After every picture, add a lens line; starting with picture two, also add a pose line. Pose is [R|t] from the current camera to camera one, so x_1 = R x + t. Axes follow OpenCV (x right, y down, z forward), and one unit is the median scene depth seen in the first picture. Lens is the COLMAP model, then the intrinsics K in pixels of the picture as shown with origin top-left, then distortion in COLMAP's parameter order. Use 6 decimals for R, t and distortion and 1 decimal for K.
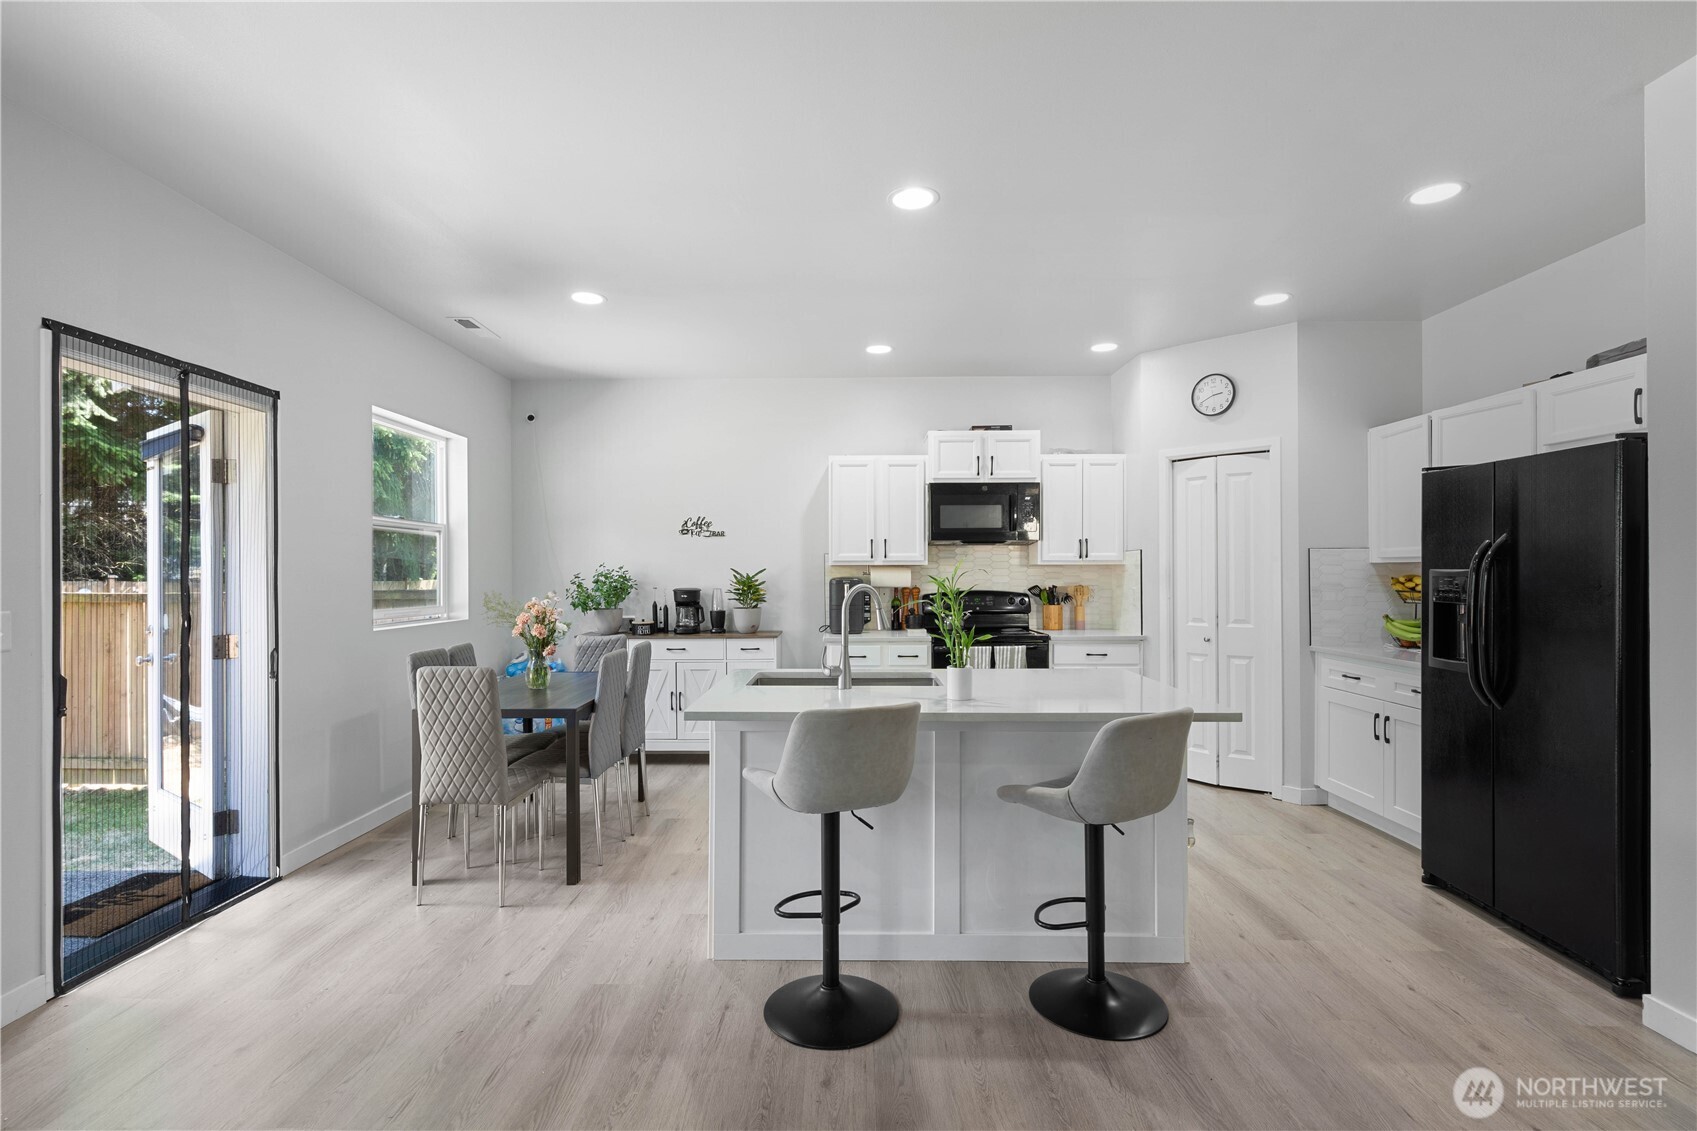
lens RADIAL K [[806.4, 0, 842.4], [0, 806.4, 571.3], [0, 0, 1]] dist [-0.012093, 0.003207]
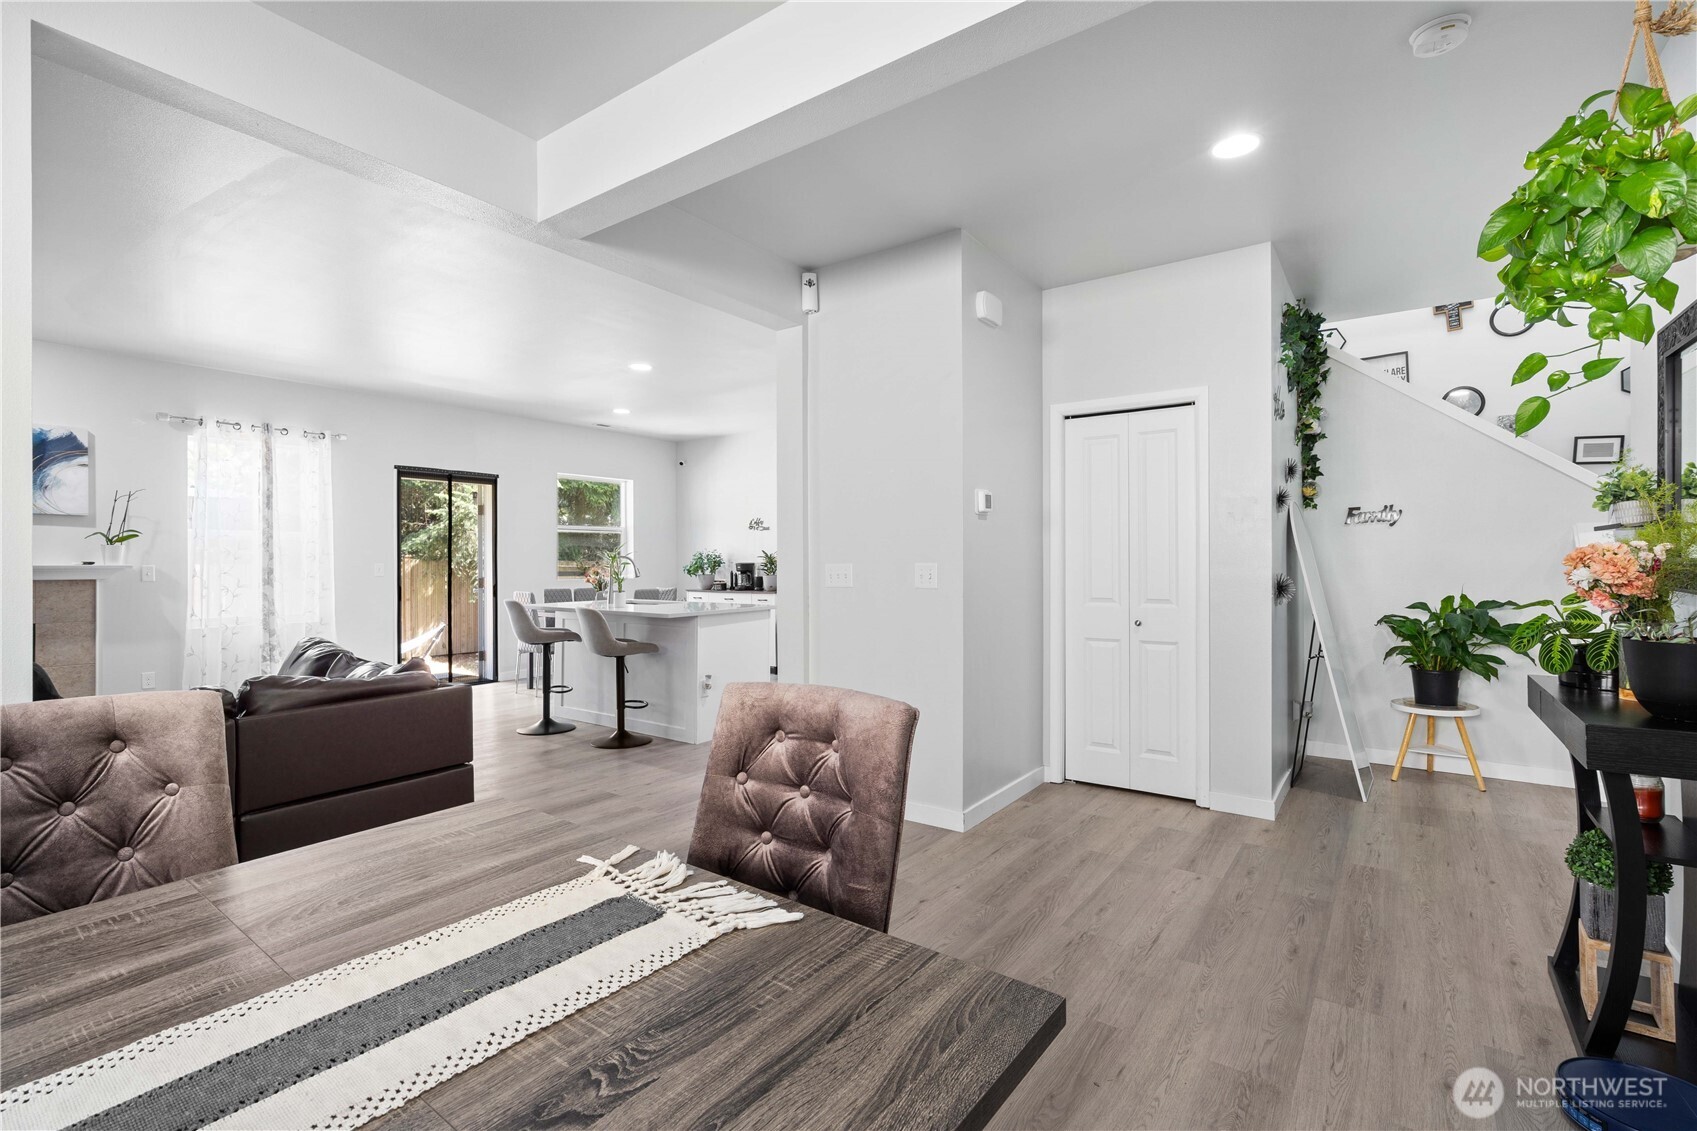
lens RADIAL K [[777.9, 0, 839.3], [0, 777.9, 564.6], [0, 0, 1]] dist [-0.003885, 0.001993]
pose [[0.816616, 0.005141, -0.577158, 0.949086], [-0.000439, 0.999966, 0.008286, 0.013147], [0.577181, -0.006513, 0.816590, -0.189263]]
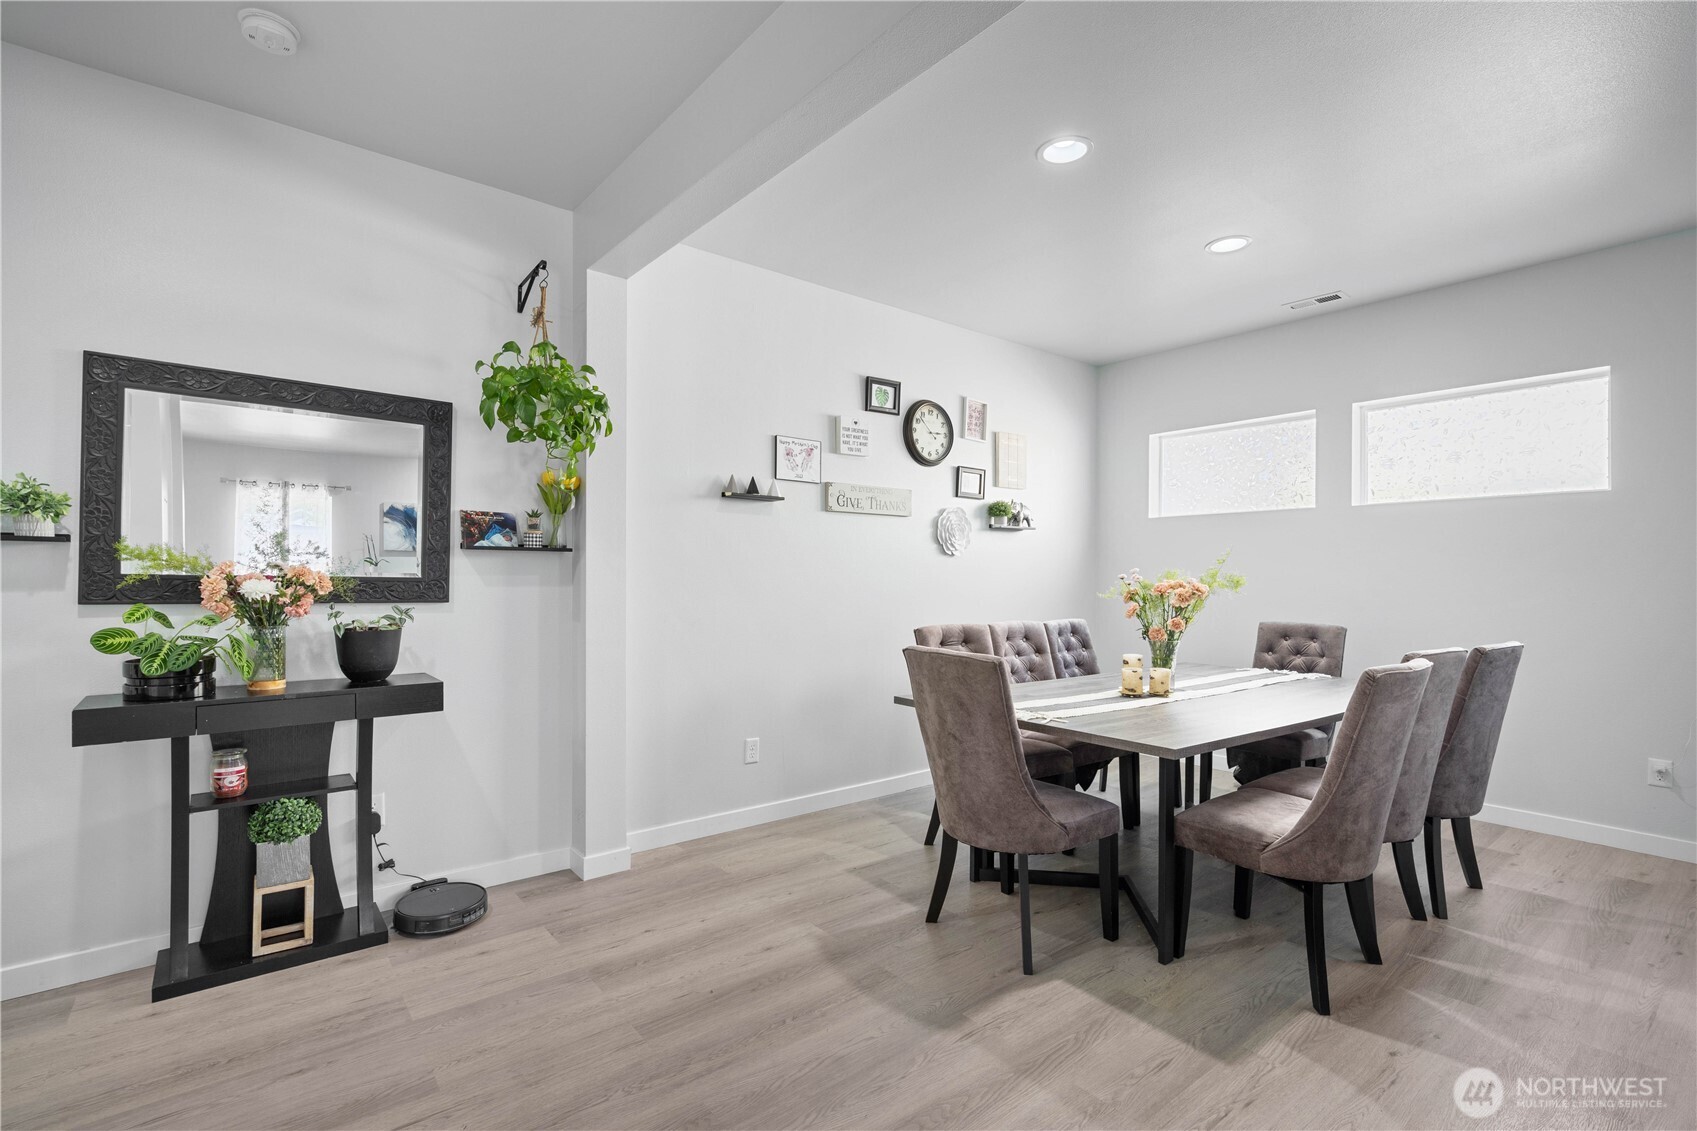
lens RADIAL K [[777.9, 0, 841.7], [0, 777.9, 579.3], [0, 0, 1]] dist [-0.003885, 0.001993]
pose [[-0.637731, -0.001122, 0.770259, 0.471003], [-0.002260, 0.999997, -0.000415, 0.017859], [-0.770256, -0.002006, -0.637731, 0.372676]]
